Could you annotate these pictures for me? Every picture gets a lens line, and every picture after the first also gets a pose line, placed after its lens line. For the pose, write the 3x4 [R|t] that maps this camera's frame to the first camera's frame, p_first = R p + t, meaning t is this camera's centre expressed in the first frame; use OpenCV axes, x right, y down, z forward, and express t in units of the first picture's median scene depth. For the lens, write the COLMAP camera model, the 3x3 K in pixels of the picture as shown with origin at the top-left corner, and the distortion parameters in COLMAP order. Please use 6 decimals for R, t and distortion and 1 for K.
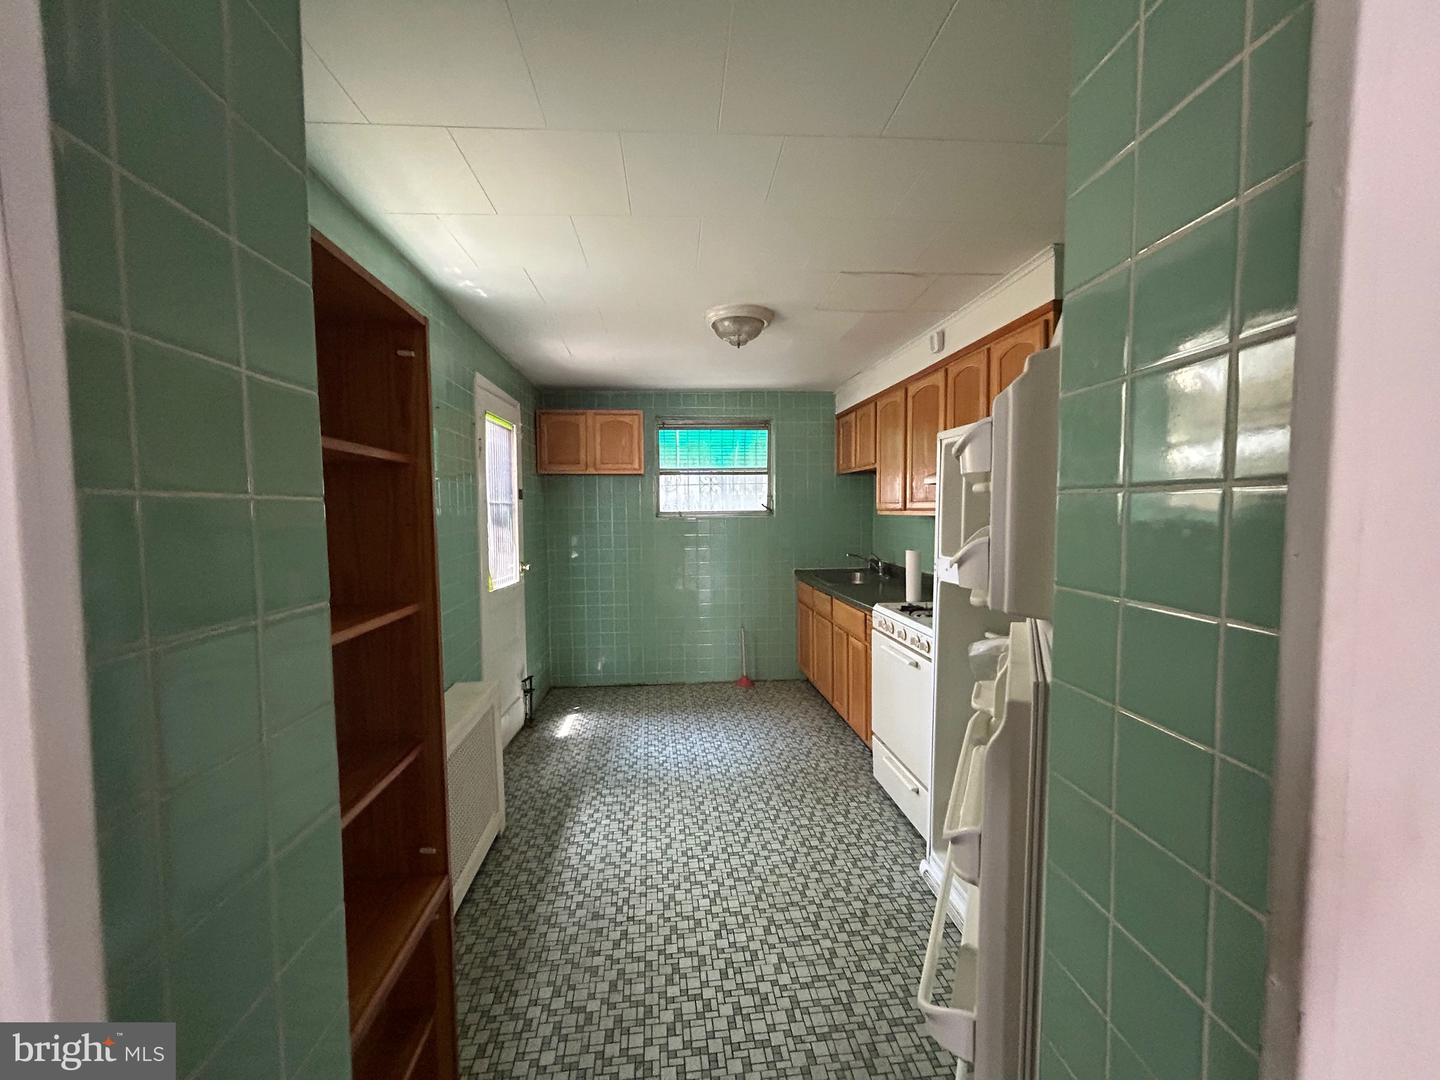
lens RADIAL K [[578.8, 0, 720.0], [0, 578.8, 540.0], [0, 0, 1]] dist [0.001028, 0.000431]
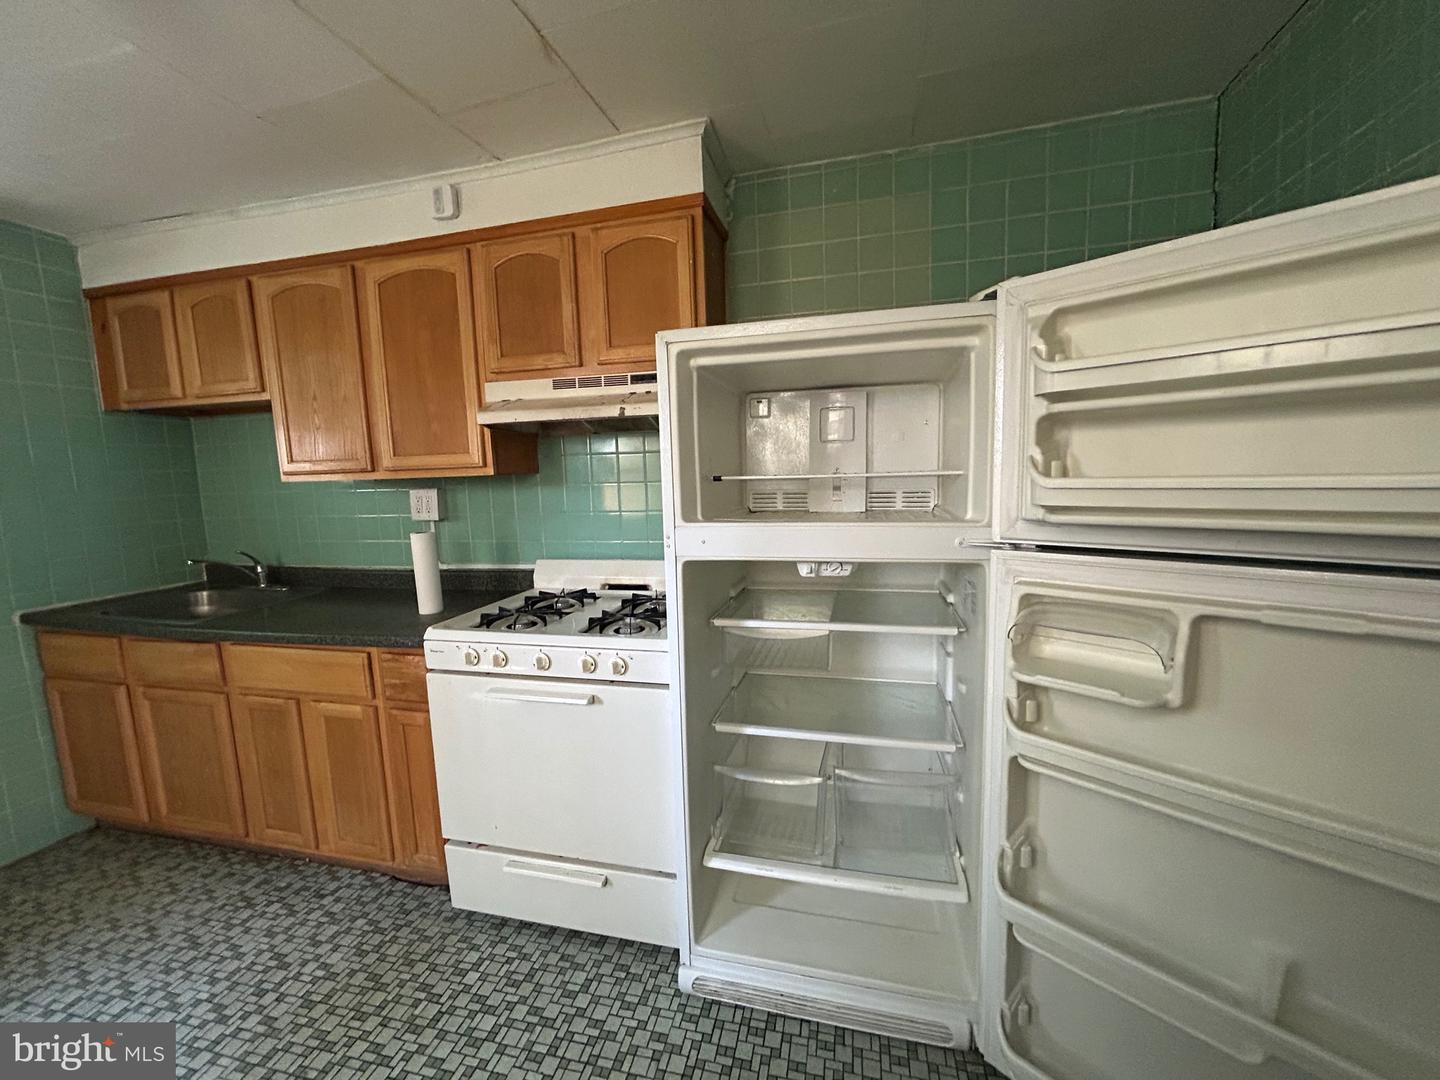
lens RADIAL K [[578.8, 0, 720.0], [0, 578.8, 540.0], [0, 0, 1]] dist [0.001028, 0.000431]
pose [[0.350278, -0.120579, 0.928852, -0.149043], [0.082834, 0.991781, 0.097511, -0.010226], [-0.932976, 0.042785, 0.357387, 0.490820]]
